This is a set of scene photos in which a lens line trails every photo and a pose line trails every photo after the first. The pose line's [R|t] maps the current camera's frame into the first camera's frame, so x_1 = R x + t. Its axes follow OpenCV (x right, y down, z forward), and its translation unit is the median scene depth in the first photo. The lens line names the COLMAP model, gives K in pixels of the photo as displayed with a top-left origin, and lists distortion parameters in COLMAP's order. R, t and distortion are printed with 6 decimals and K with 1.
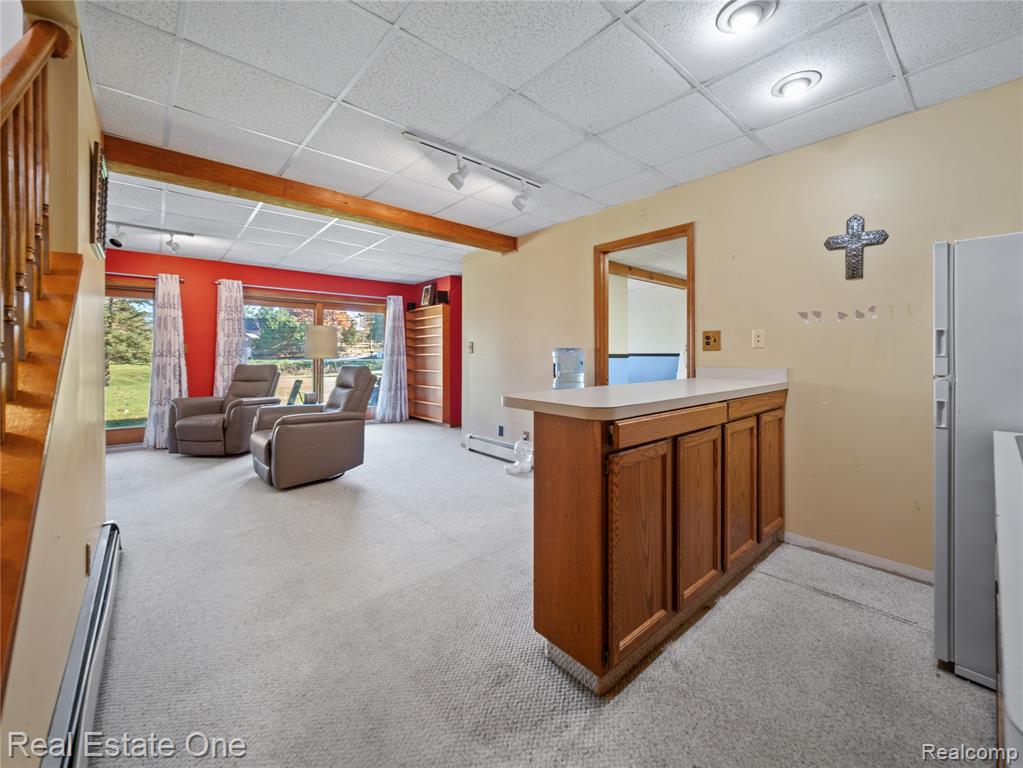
lens RADIAL K [[417.3, 0, 515.4], [0, 417.3, 356.4], [0, 0, 1]] dist [-0.000381, 0.000039]
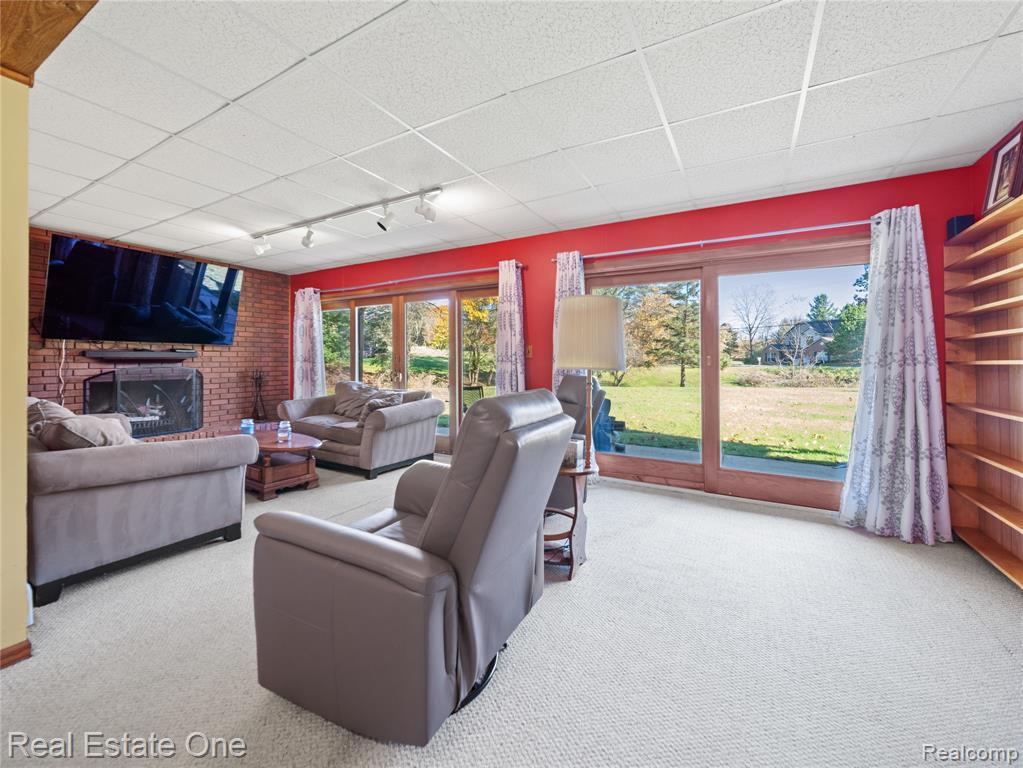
lens RADIAL K [[417.3, 0, 515.4], [0, 417.3, 356.4], [0, 0, 1]] dist [-0.000381, 0.000039]
pose [[0.334979, -0.003513, -0.942219, -0.044332], [-0.007939, 0.999947, -0.006551, -0.003933], [0.942192, 0.009674, 0.334933, 0.545746]]
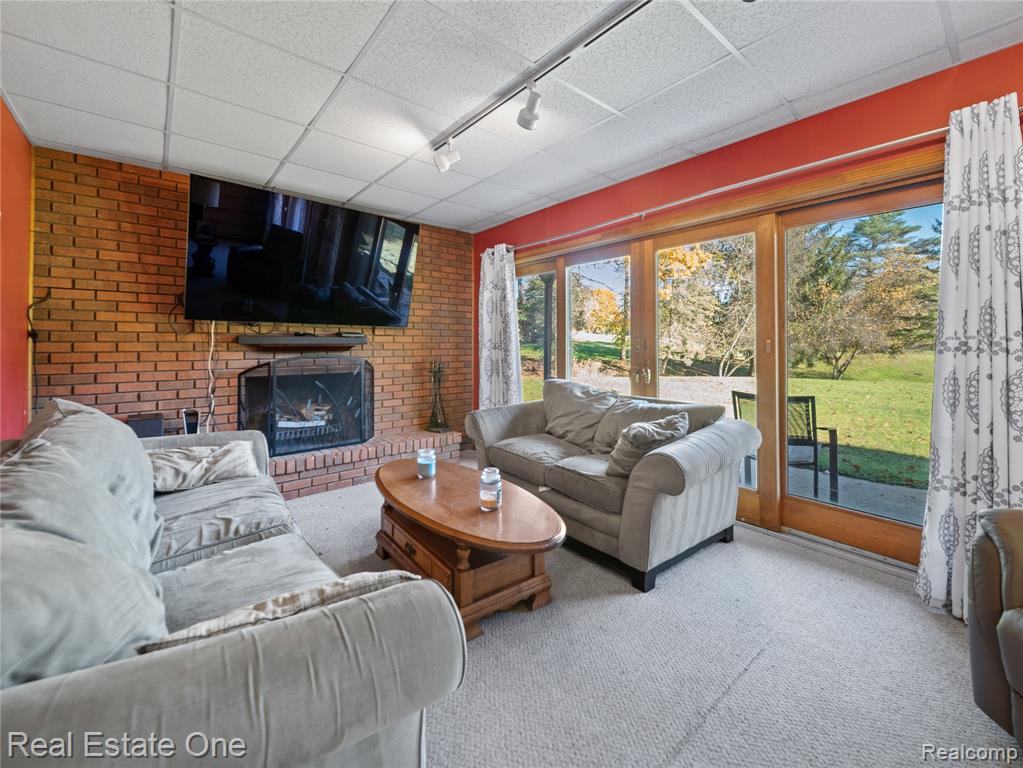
lens RADIAL K [[433.1, 0, 528.2], [0, 433.1, 336.1], [0, 0, 1]] dist [0.000595, 0.000088]
pose [[0.010956, -0.016577, -0.999803, -0.363323], [-0.004704, 0.999851, -0.016629, -0.004162], [0.999929, 0.004885, 0.010876, 0.467513]]
